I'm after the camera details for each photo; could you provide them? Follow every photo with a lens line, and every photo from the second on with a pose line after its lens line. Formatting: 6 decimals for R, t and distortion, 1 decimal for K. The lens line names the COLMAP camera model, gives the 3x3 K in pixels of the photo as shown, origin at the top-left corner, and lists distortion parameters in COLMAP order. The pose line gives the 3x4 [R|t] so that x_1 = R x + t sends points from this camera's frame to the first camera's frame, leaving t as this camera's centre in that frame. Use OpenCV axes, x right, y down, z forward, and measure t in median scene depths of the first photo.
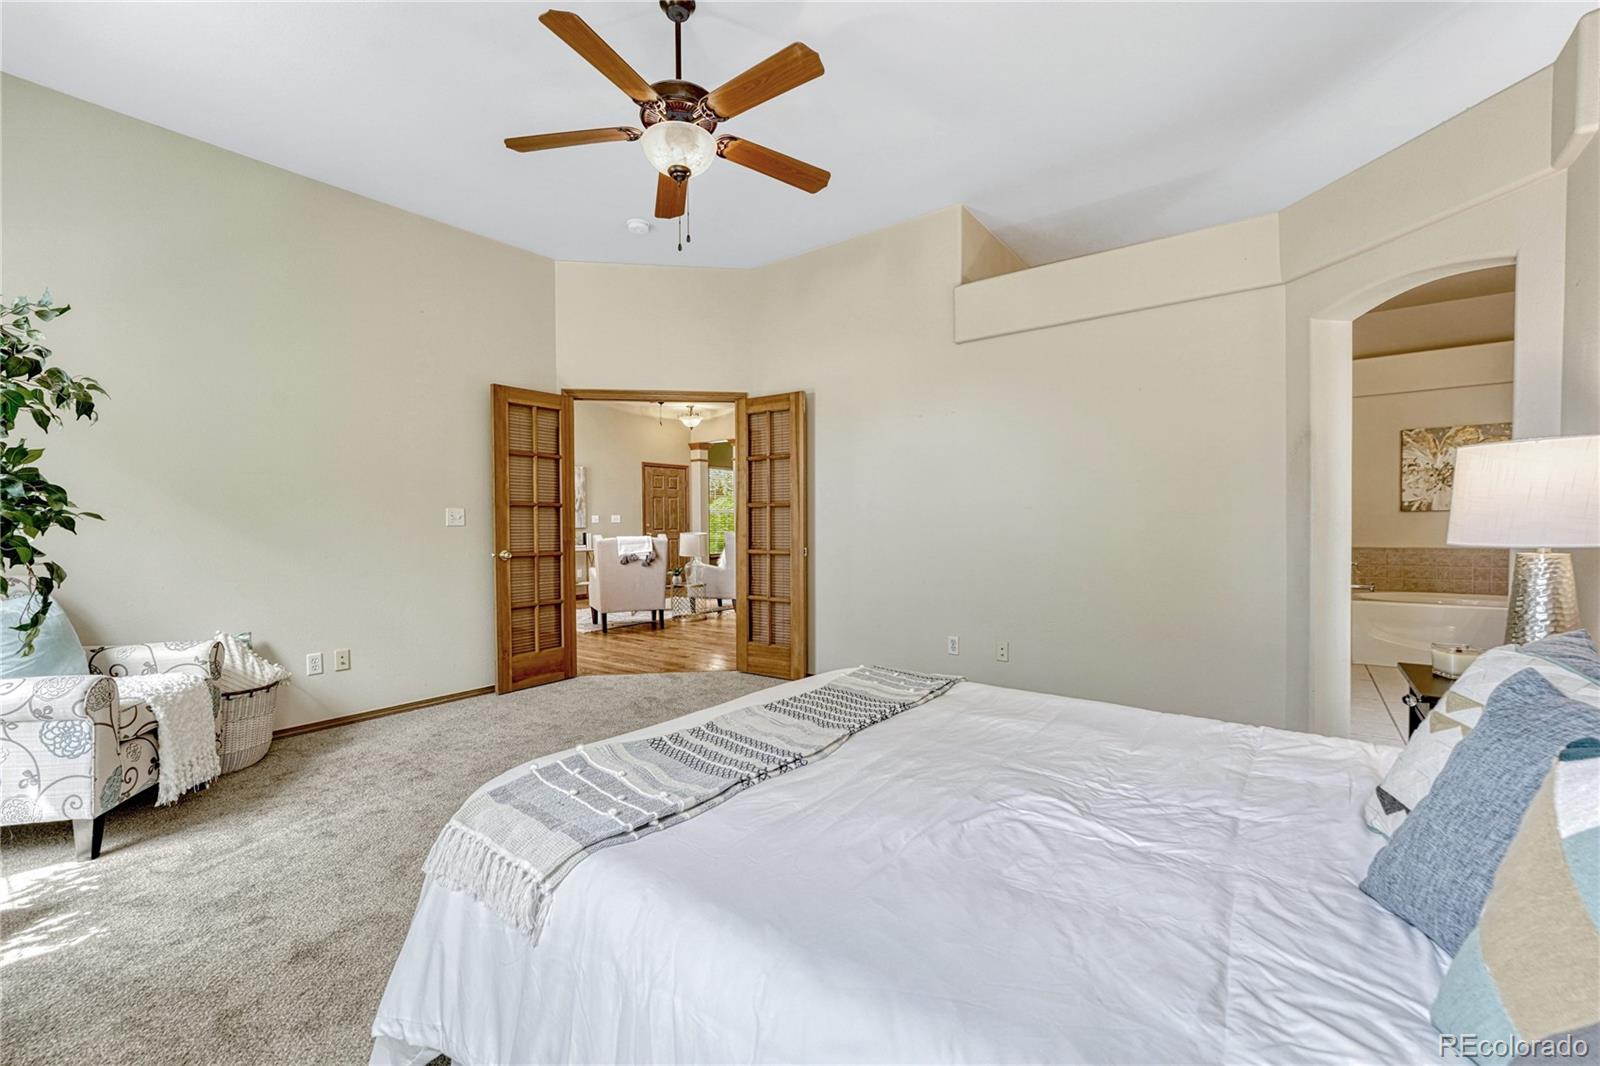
lens RADIAL K [[657.7, 0, 799.2], [0, 657.7, 538.5], [0, 0, 1]] dist [-0.005234, 0.000217]
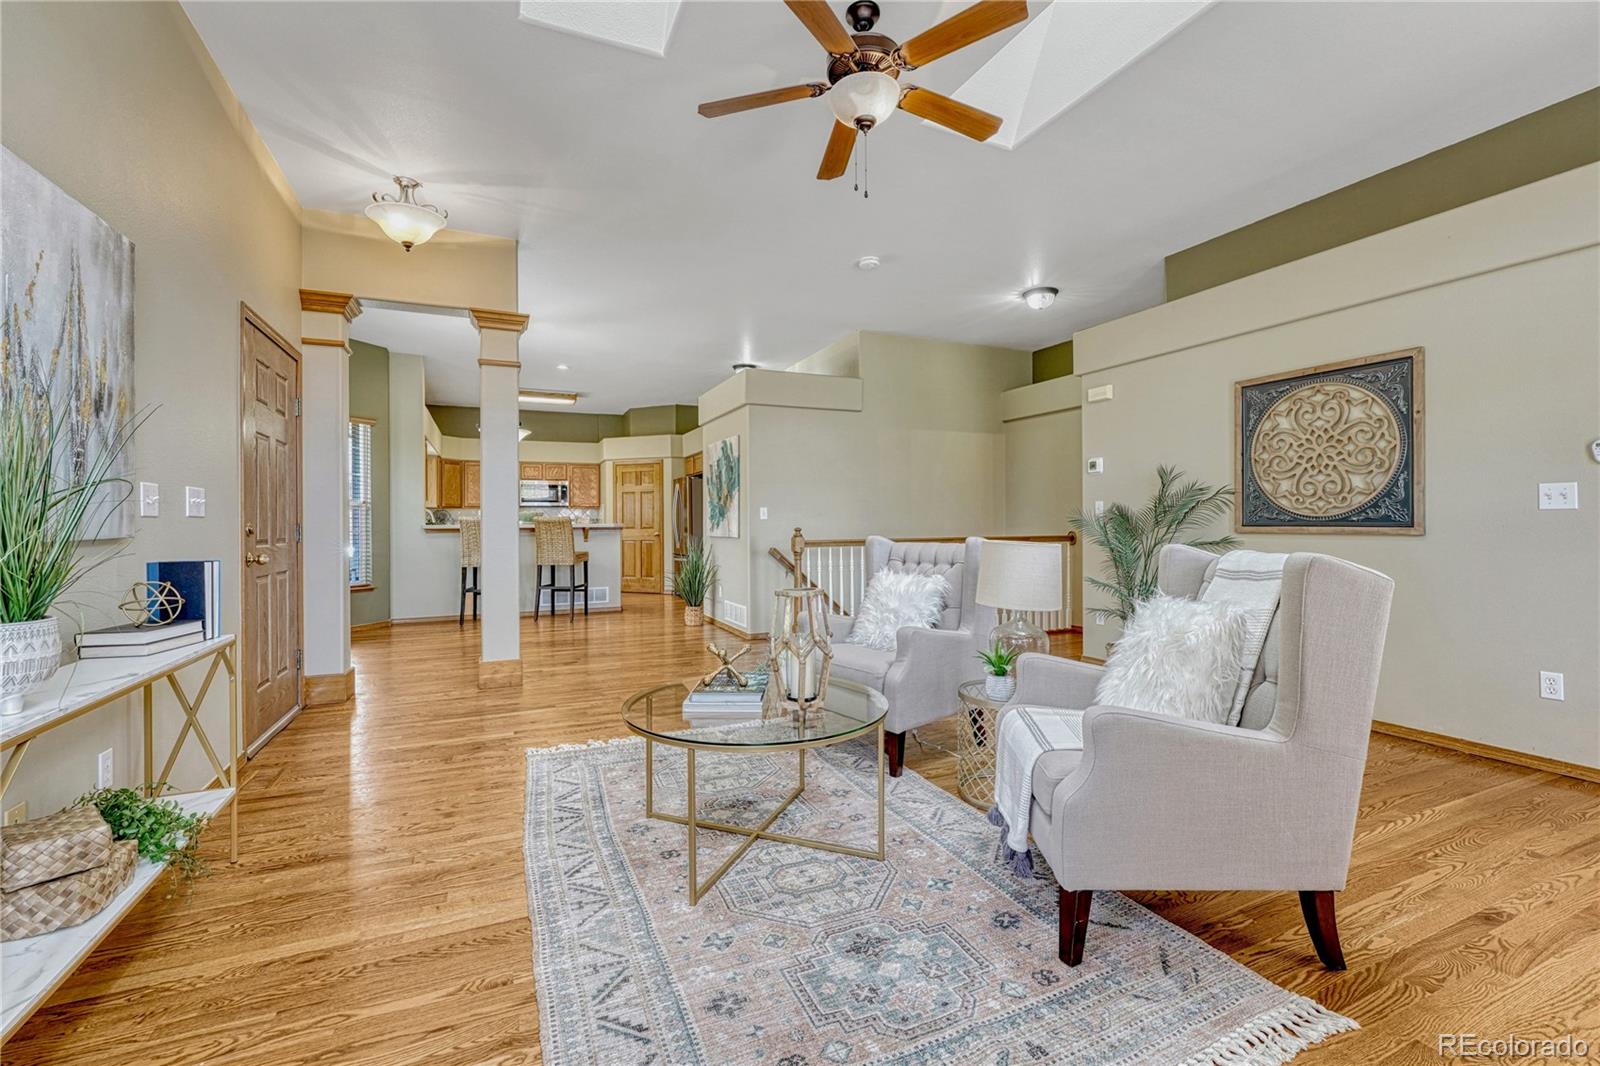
lens RADIAL K [[682.1, 0, 800.6], [0, 682.1, 520.2], [0, 0, 1]] dist [-0.004398, 0.000923]
pose [[0.480372, 0.009231, 0.877016, -0.596438], [0.026882, 0.999320, -0.025242, -0.015738], [-0.876653, 0.035702, 0.479797, 1.033763]]
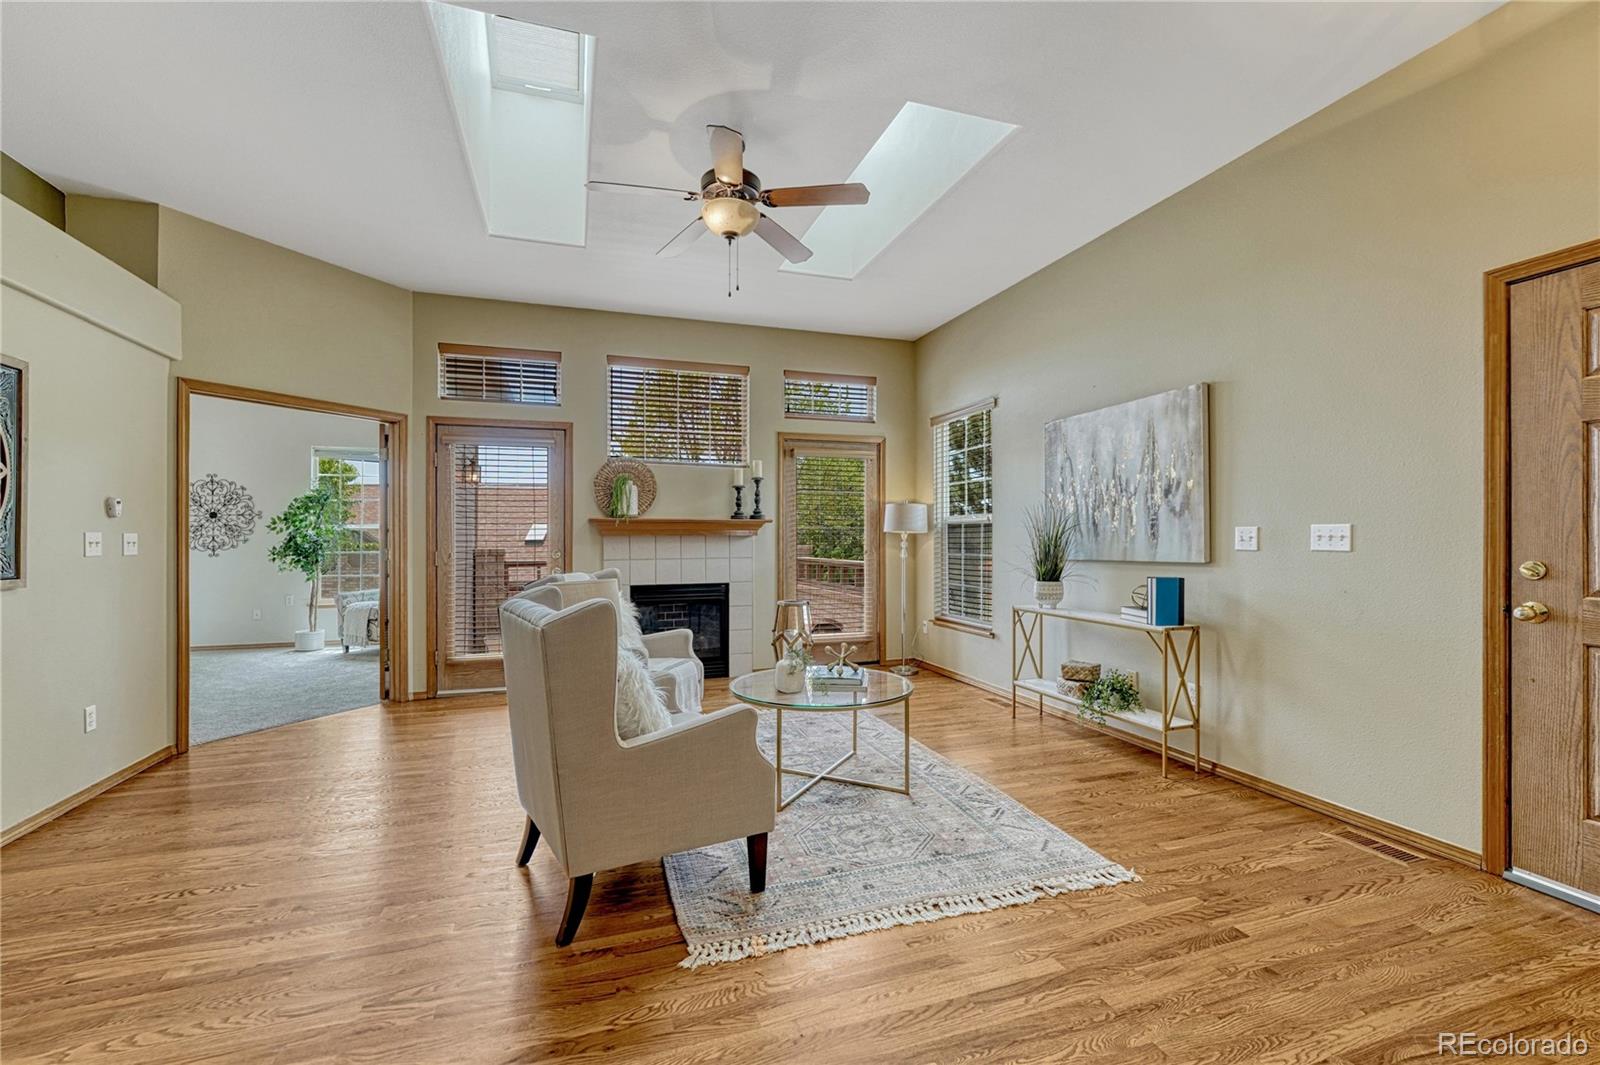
lens RADIAL K [[678.6, 0, 800.0], [0, 678.6, 532.5], [0, 0, 1]] dist [-0.010639, 0.000256]
pose [[-0.562602, 0.003856, -0.826719, 0.108239], [-0.013699, 0.999808, 0.013985, -0.049528], [0.826614, 0.019193, -0.562441, 1.482354]]
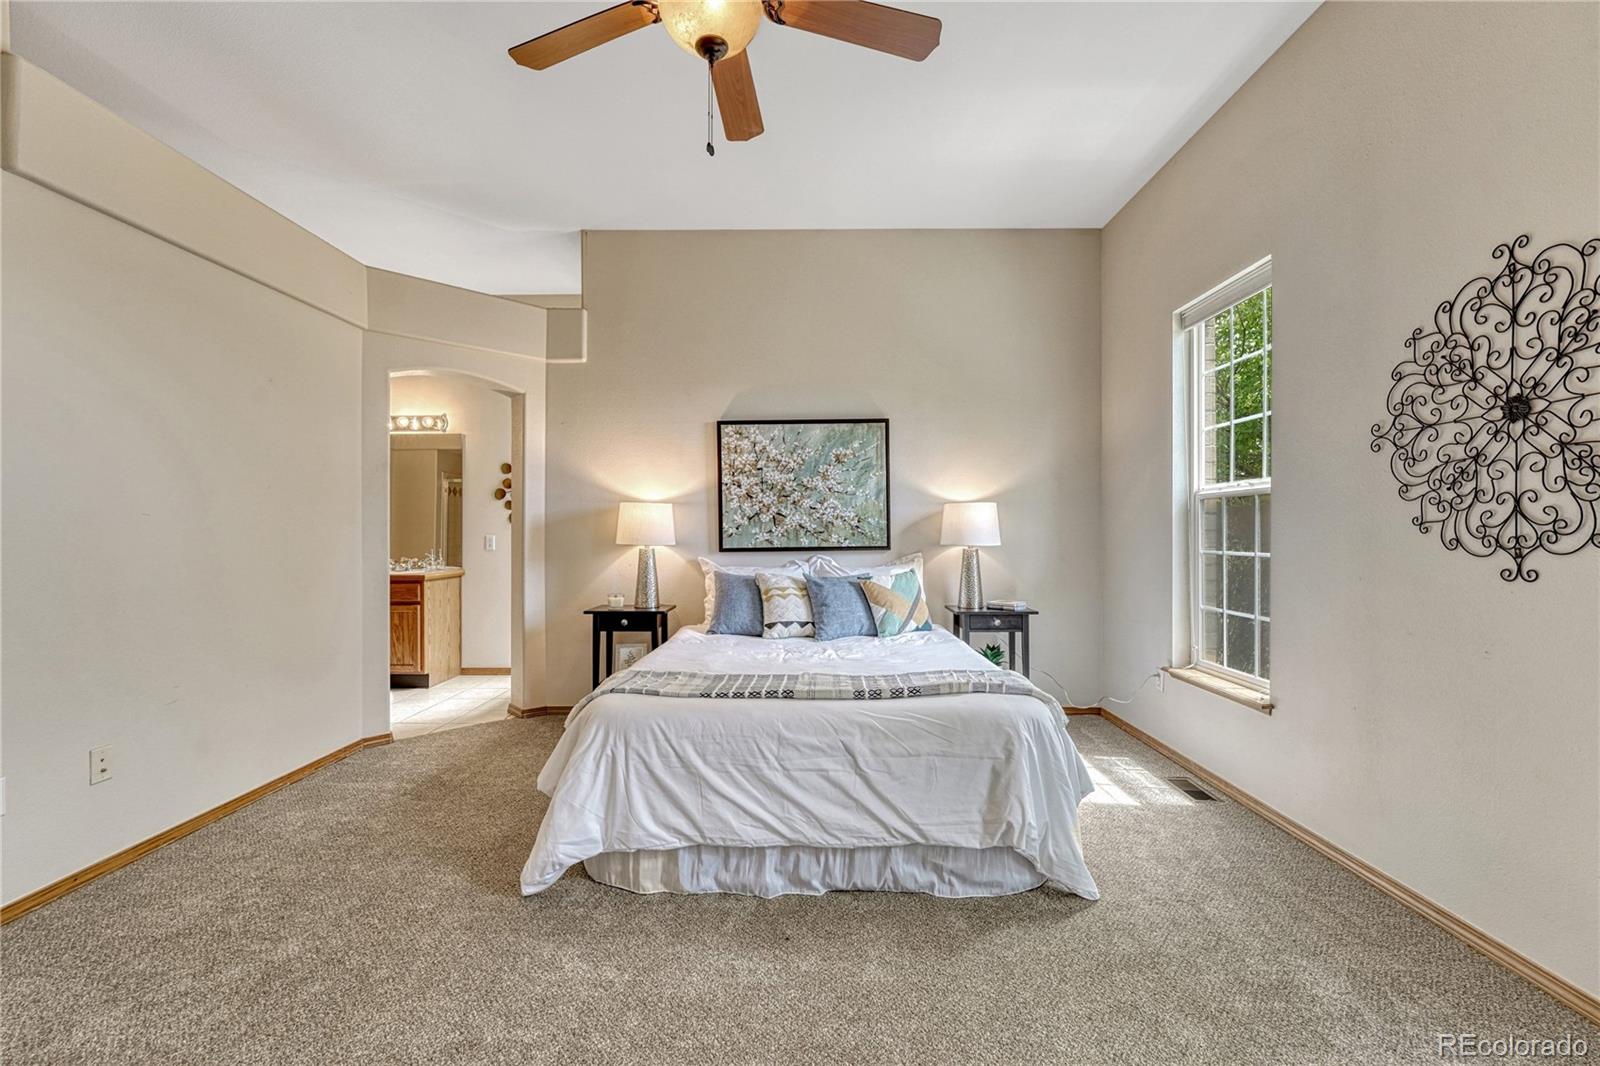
lens RADIAL K [[676.7, 0, 790.8], [0, 676.7, 533.3], [0, 0, 1]] dist [-0.010718, 0.000834]
pose [[-0.588797, 0.004783, 0.808266, -0.295070], [0.022574, 0.999690, 0.010529, -0.010585], [-0.807965, 0.024446, -0.588723, 0.483310]]
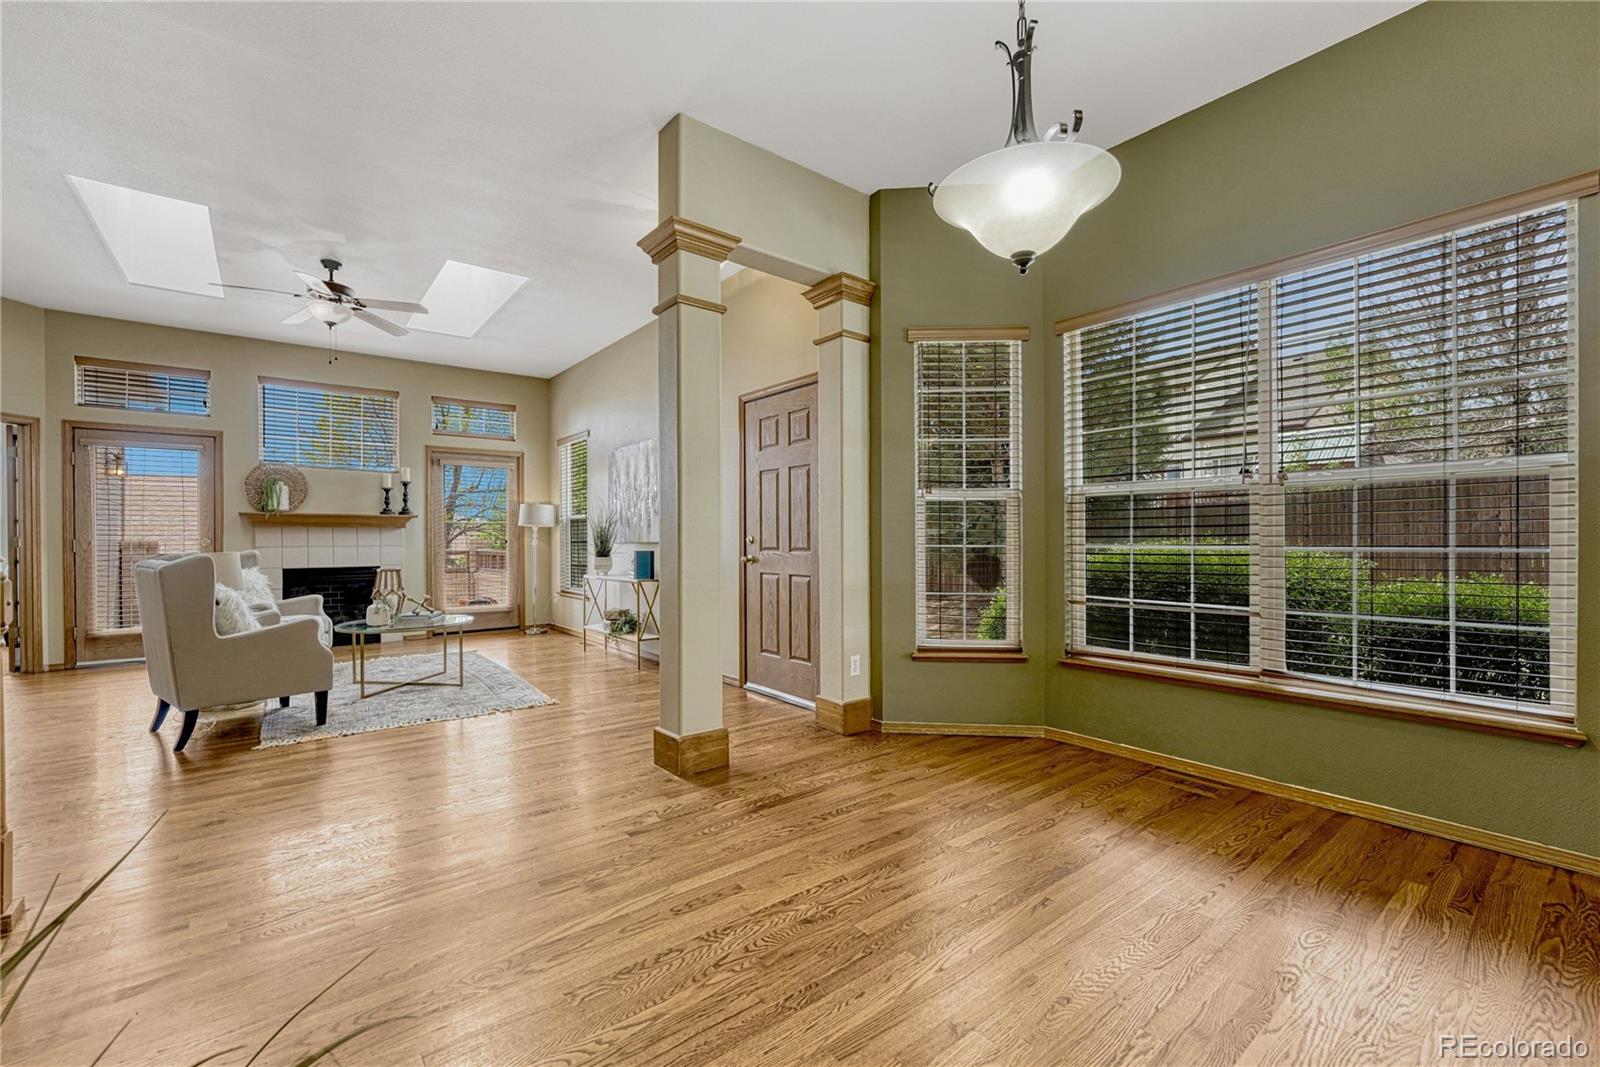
lens RADIAL K [[672.6, 0, 805.7], [0, 672.6, 540.7], [0, 0, 1]] dist [-0.010966, 0.000944]
pose [[-0.245128, 0.014277, -0.969386, 0.299628], [-0.019419, 0.999619, 0.019633, -0.045642], [0.969296, 0.023637, -0.244757, 1.824114]]
